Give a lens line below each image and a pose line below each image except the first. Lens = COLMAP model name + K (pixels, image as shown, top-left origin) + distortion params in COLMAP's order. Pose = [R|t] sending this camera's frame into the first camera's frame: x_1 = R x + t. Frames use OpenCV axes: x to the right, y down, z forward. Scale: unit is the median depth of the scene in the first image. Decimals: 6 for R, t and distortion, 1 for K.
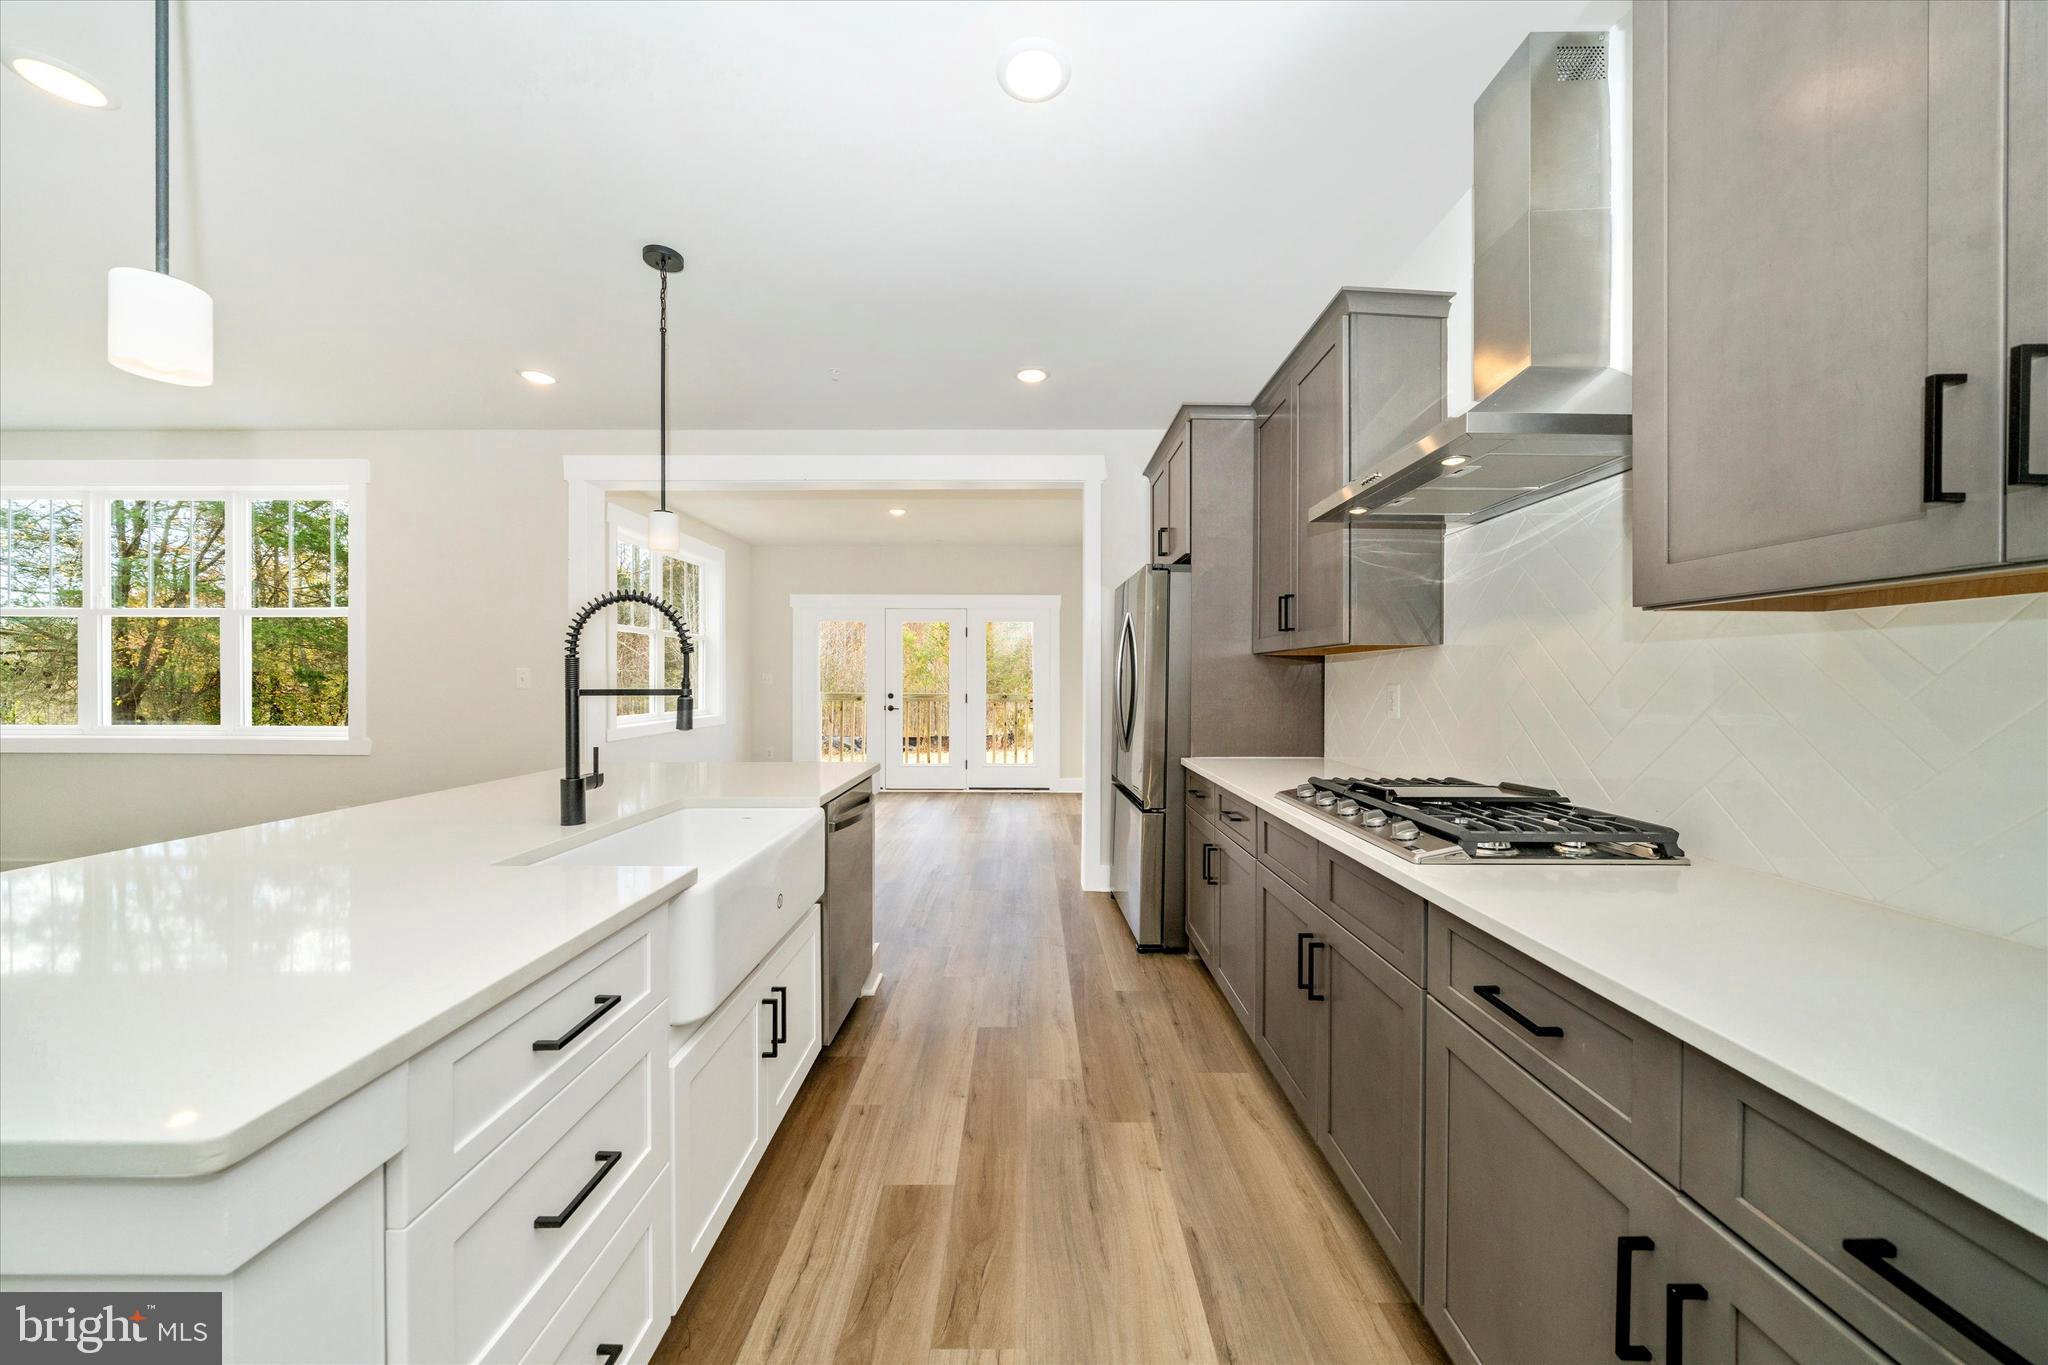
lens RADIAL K [[703.5, 0, 1045.3], [0, 703.5, 682.5], [0, 0, 1]] dist [0.001383, 0.000056]
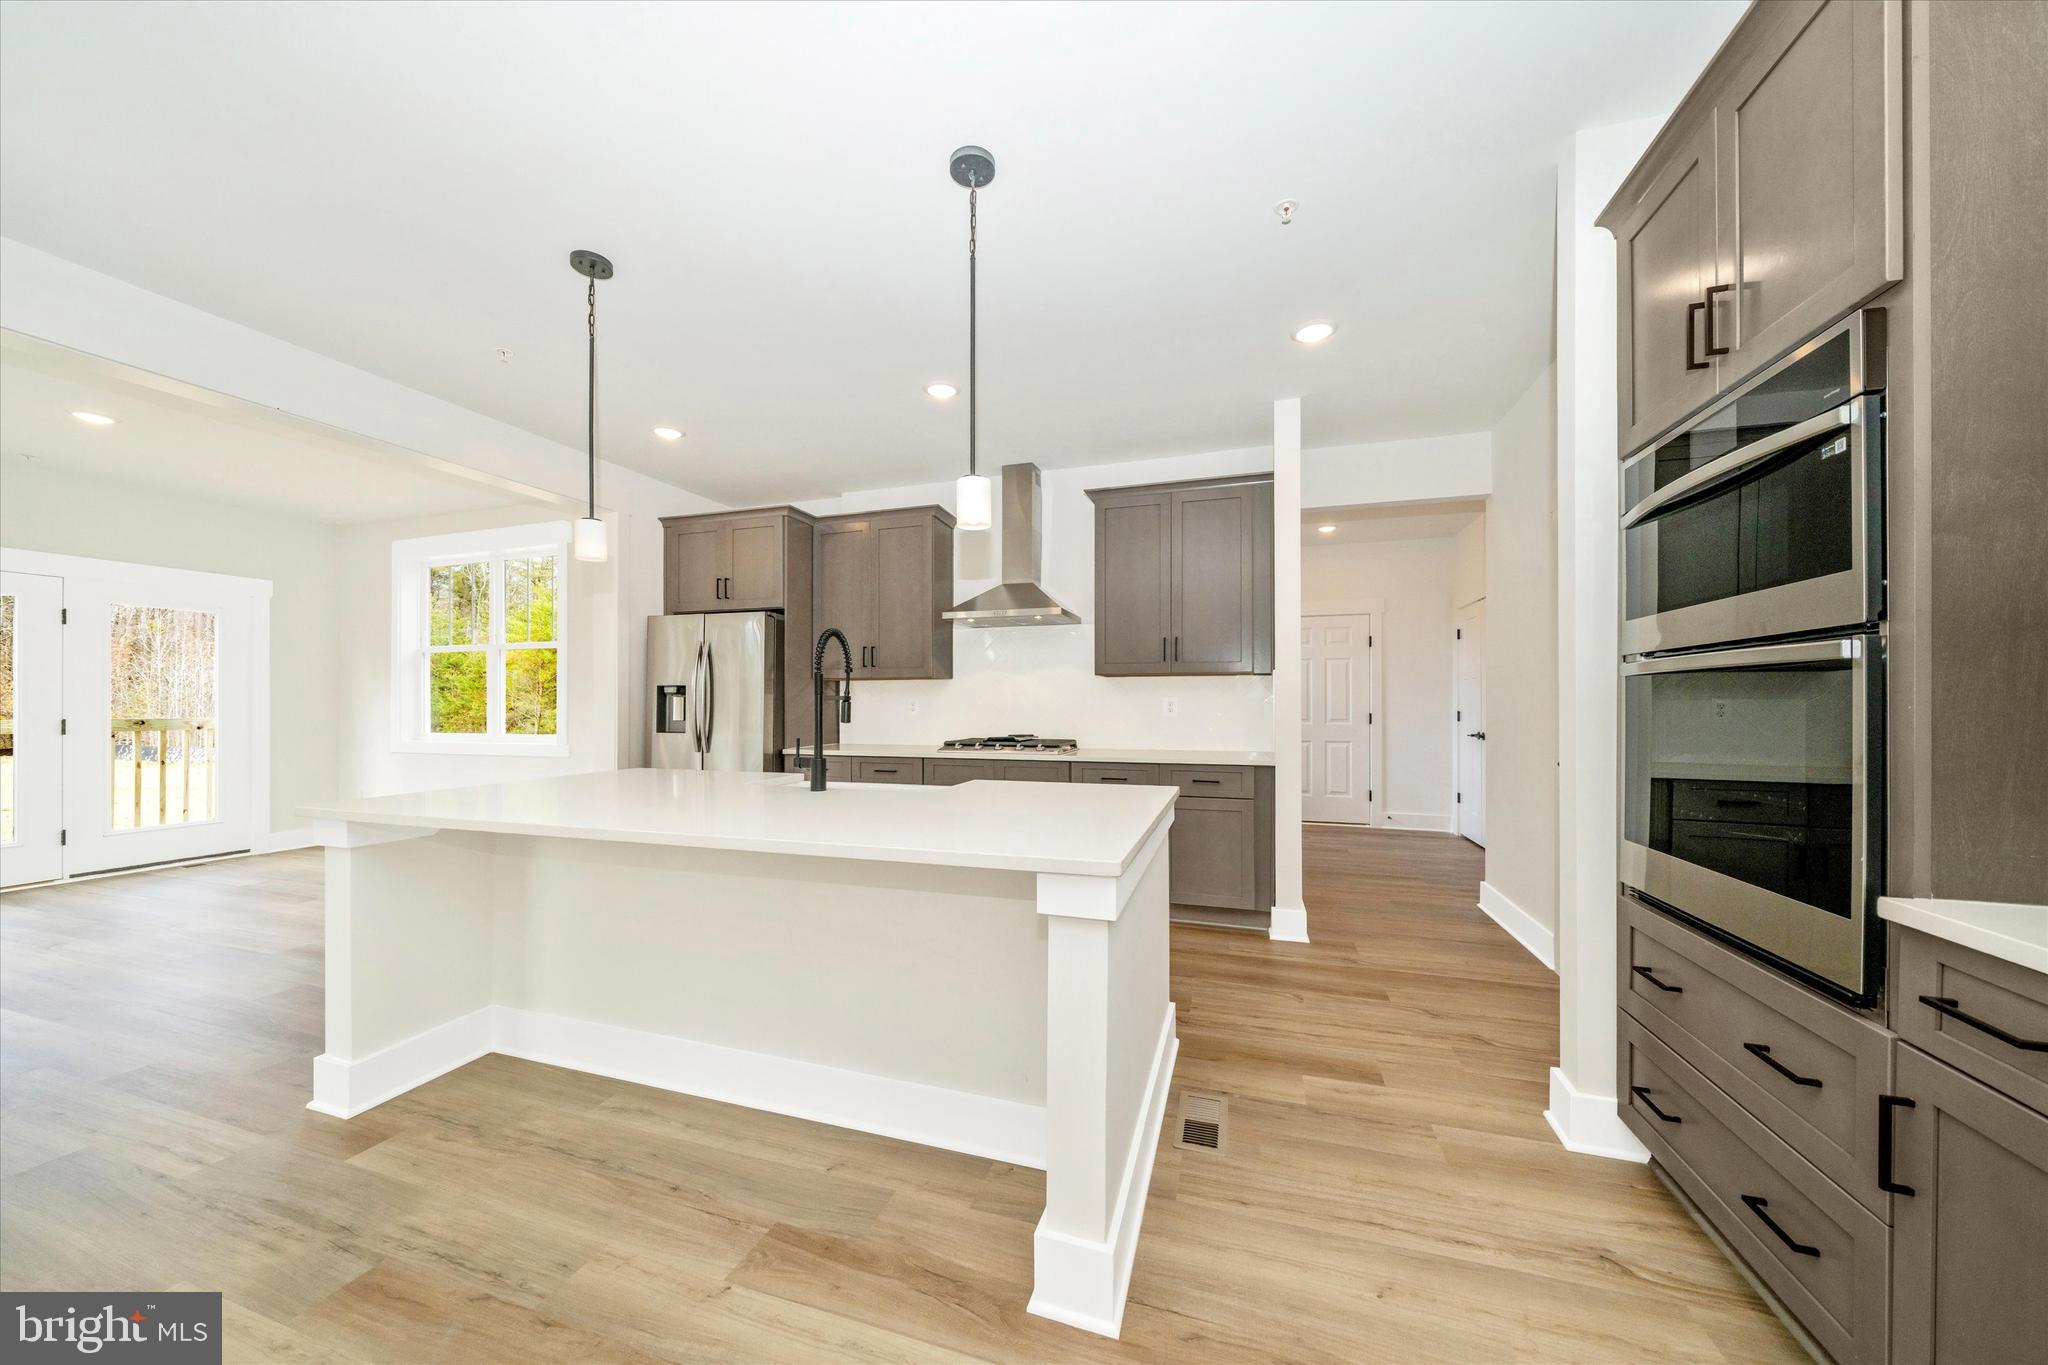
lens RADIAL K [[703.5, 0, 1025.7], [0, 703.5, 696.9], [0, 0, 1]] dist [0.001383, 0.000056]
pose [[0.302438, 0.007213, 0.953142, -1.843632], [0.005712, 0.999940, -0.009379, 0.028378], [-0.953152, 0.008281, 0.302378, 0.167884]]
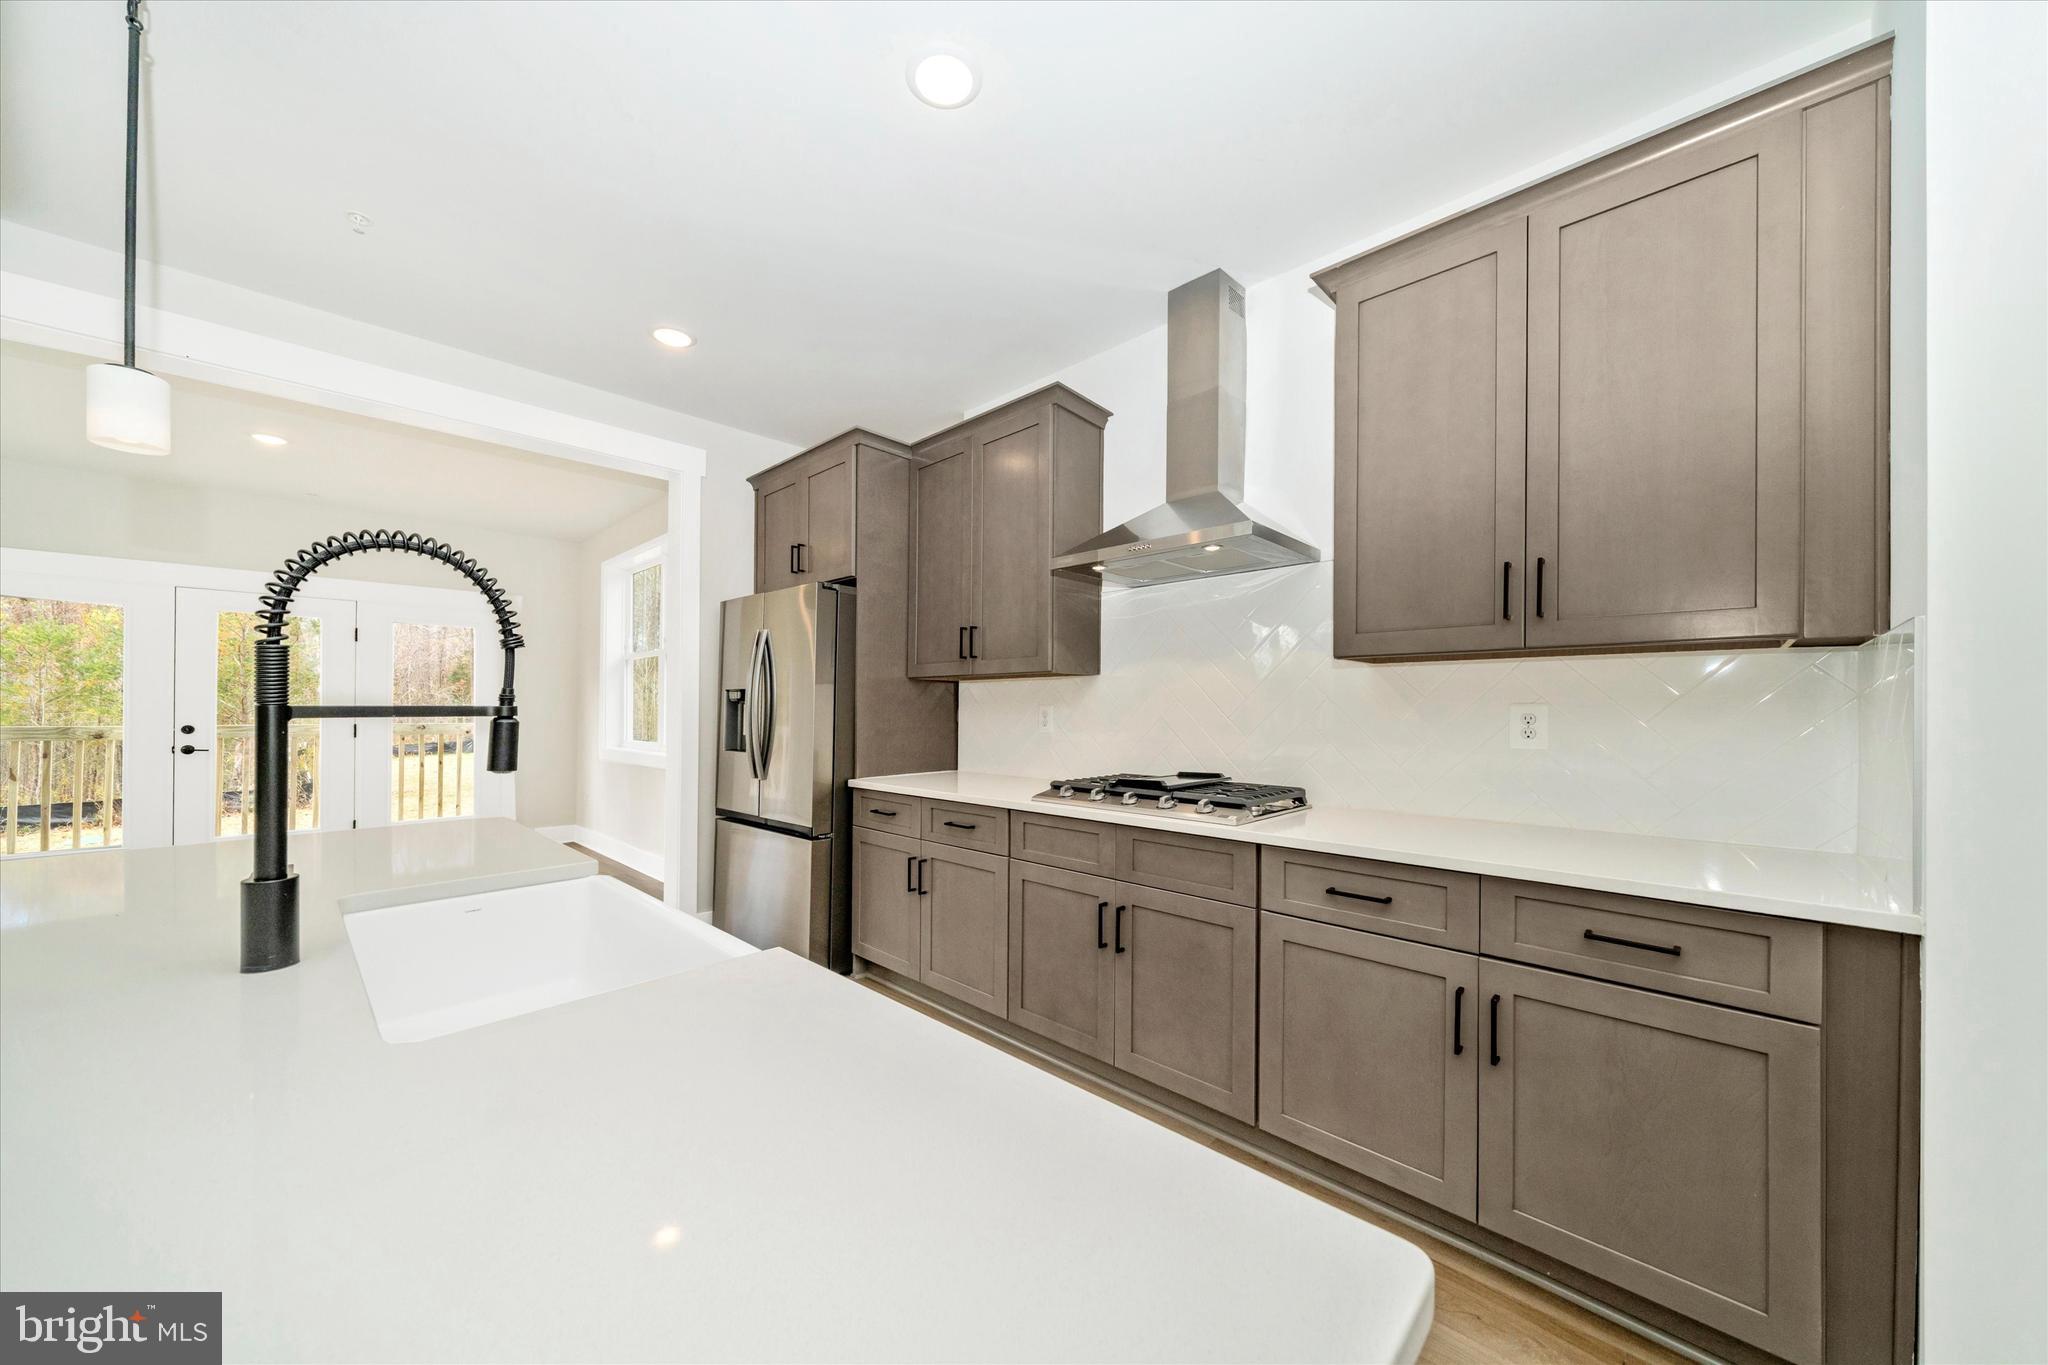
lens RADIAL K [[703.5, 0, 1022.7], [0, 703.5, 706.3], [0, 0, 1]] dist [0.001383, 0.000056]
pose [[0.705814, 0.000787, 0.708397, -0.610112], [0.002791, 0.999989, -0.003892, 0.012671], [-0.708392, 0.004724, 0.705803, 0.220861]]
